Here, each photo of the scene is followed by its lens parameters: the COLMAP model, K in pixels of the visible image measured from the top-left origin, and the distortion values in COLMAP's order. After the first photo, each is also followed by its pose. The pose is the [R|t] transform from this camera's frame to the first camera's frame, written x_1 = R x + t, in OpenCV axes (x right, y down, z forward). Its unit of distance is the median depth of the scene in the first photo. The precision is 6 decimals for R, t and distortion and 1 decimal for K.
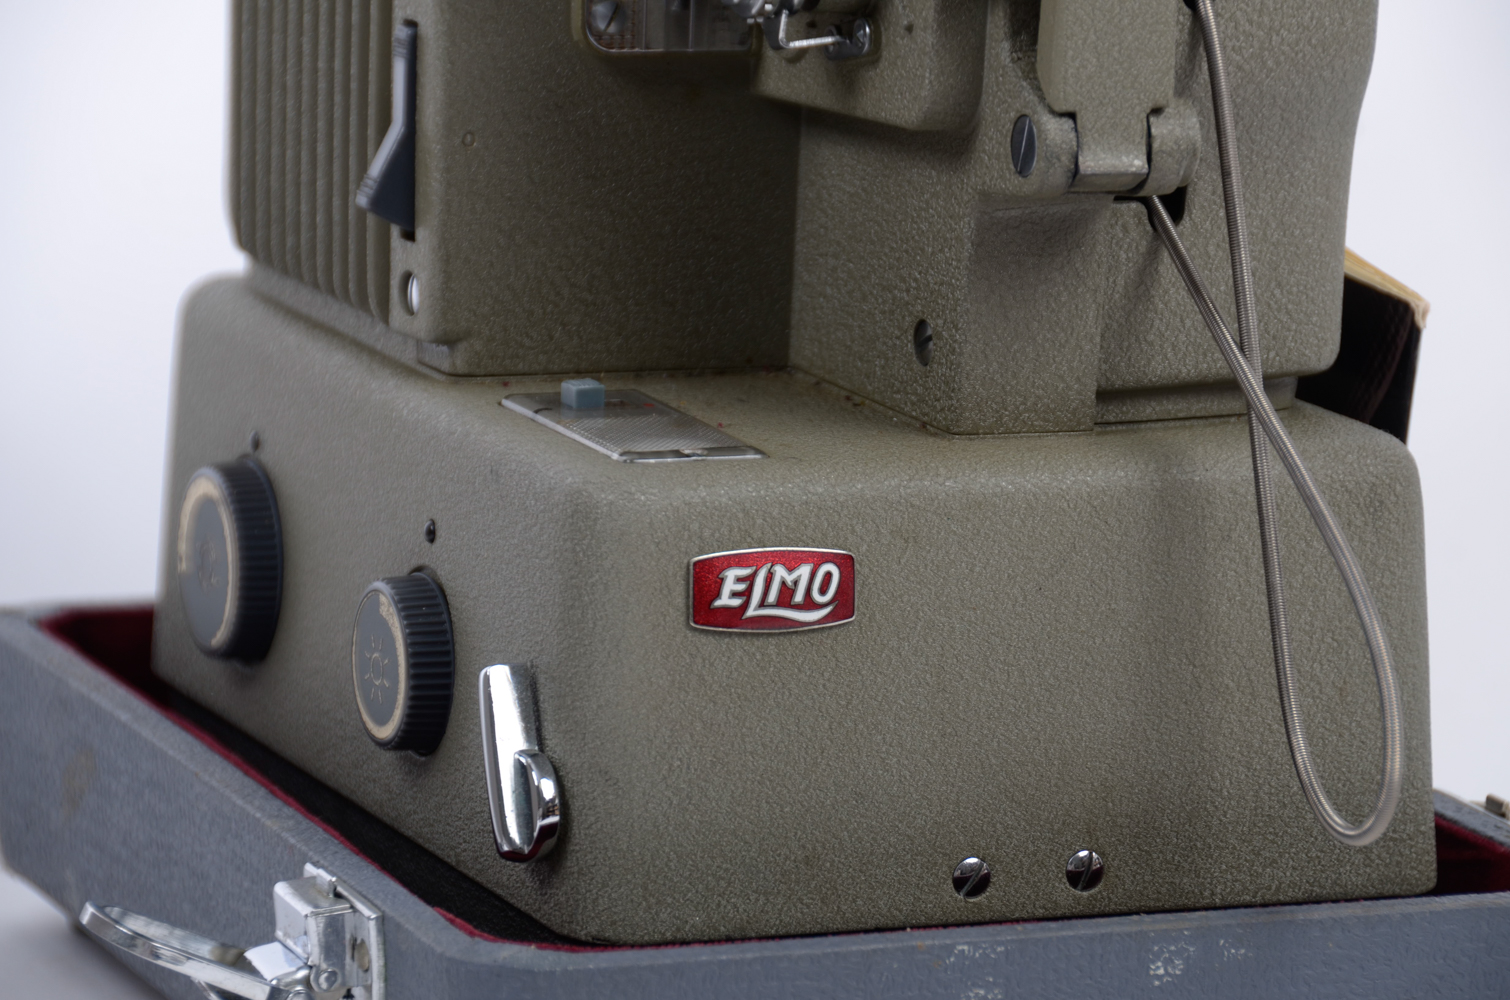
lens RADIAL K [[8704.2, 0, 756.7], [0, 8704.2, 506.0], [0, 0, 1]] dist [1.656392, 0.000000]
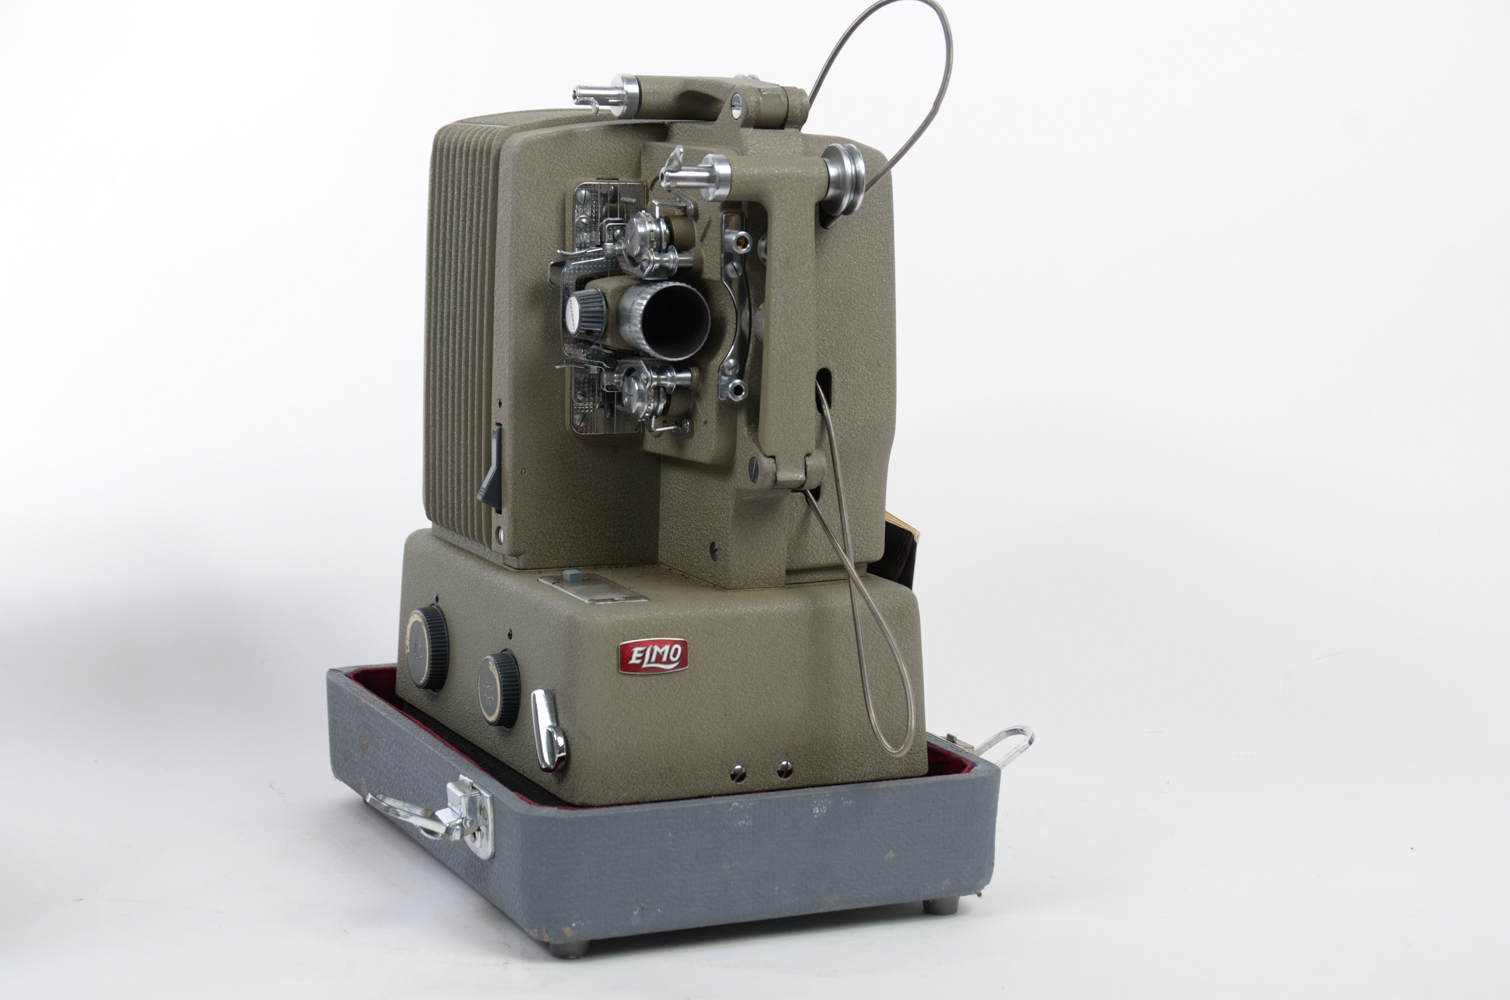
lens RADIAL K [[2977.1, 0, 754.0], [0, 2977.1, 497.1], [0, 0, 1]] dist [0.380340, 0.000000]
pose [[0.998735, -0.018517, 0.046740, -0.008053], [0.020073, 0.999252, -0.033038, -0.006393], [-0.046093, 0.033935, 0.998361, 0.175946]]
